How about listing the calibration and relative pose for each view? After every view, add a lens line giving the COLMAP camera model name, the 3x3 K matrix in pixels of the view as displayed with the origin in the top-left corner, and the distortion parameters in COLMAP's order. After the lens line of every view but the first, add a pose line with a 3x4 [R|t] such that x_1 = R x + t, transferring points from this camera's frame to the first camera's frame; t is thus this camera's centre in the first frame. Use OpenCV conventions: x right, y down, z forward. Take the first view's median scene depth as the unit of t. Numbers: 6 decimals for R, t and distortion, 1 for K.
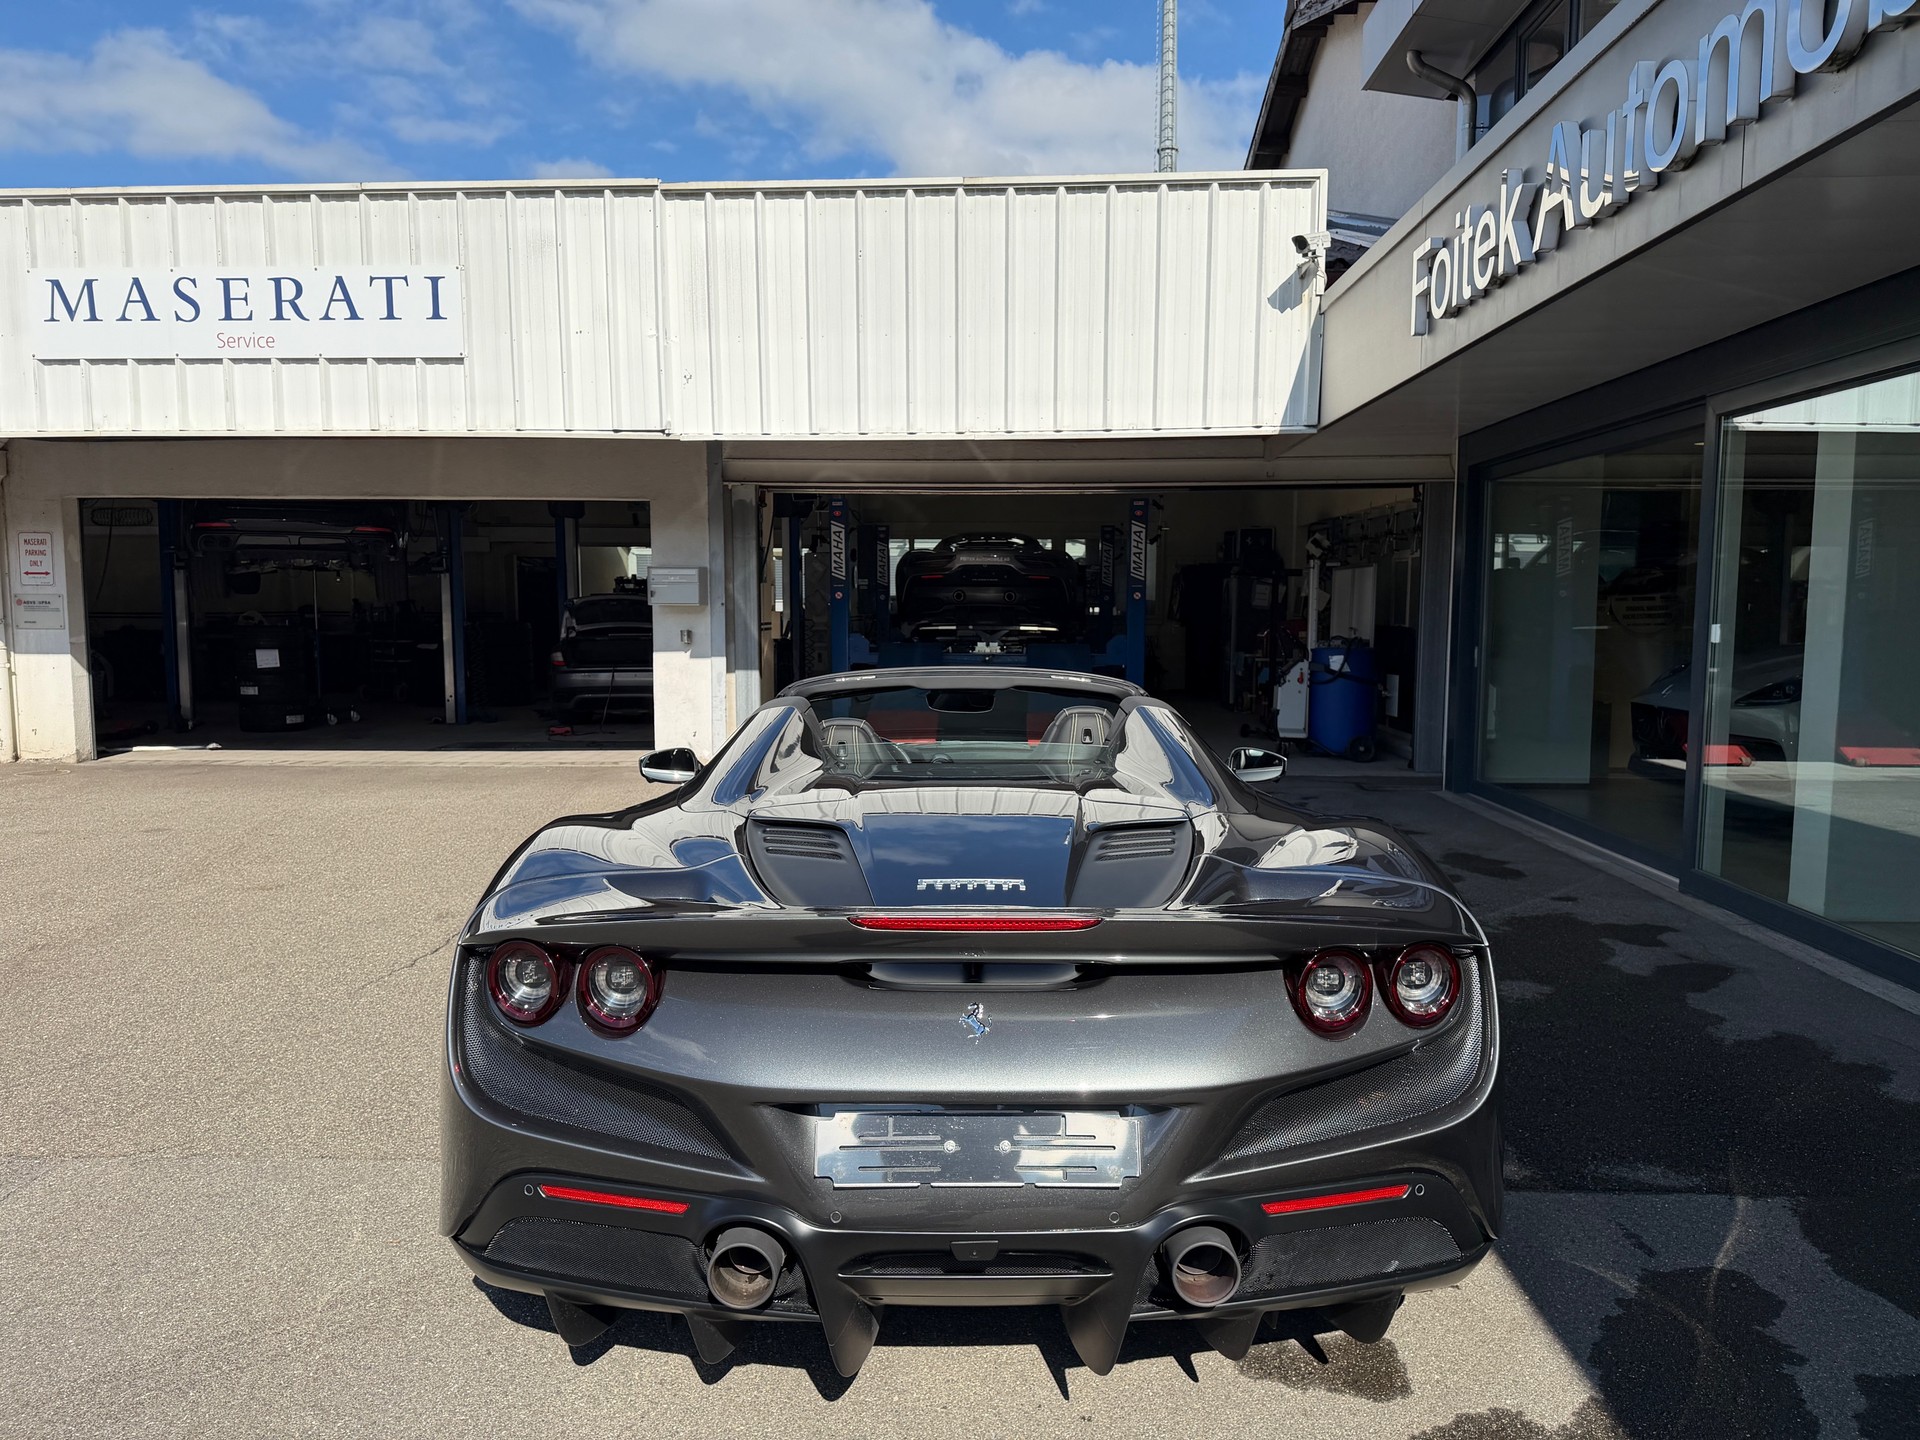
lens RADIAL K [[1337.9, 0, 946.5], [0, 1337.9, 757.1], [0, 0, 1]] dist [0.031634, -0.043022]
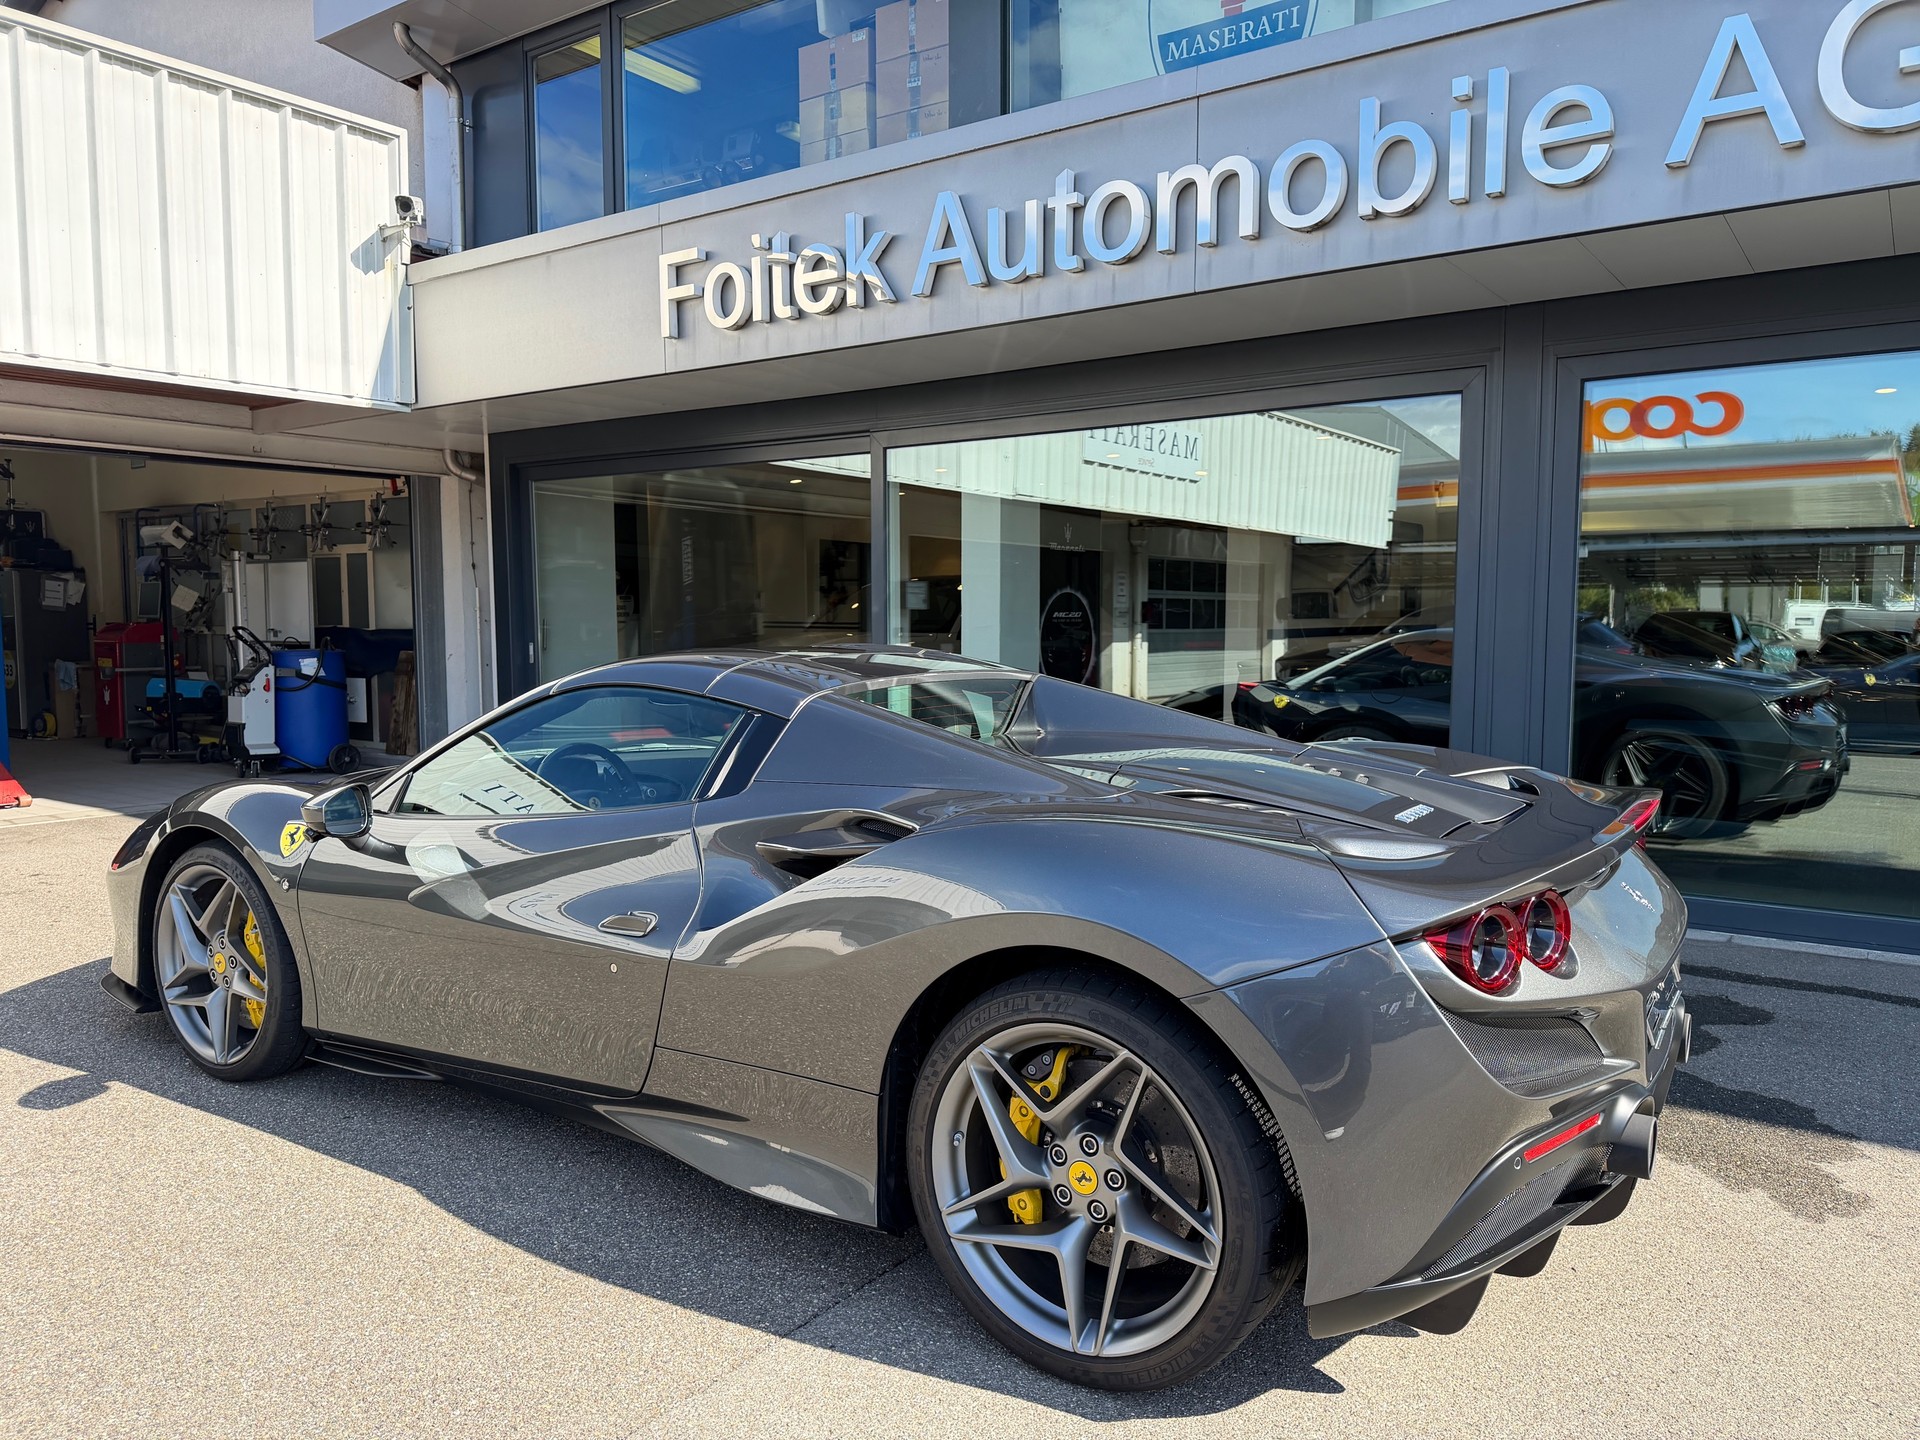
lens RADIAL K [[1366.2, 0, 949.0], [0, 1366.2, 736.9], [0, 0, 1]] dist [0.021309, -0.031169]
pose [[0.551343, -0.070881, 0.831262, -0.296900], [0.090901, 0.995556, 0.024600, -0.009118], [-0.829312, 0.062000, 0.555336, 0.174044]]
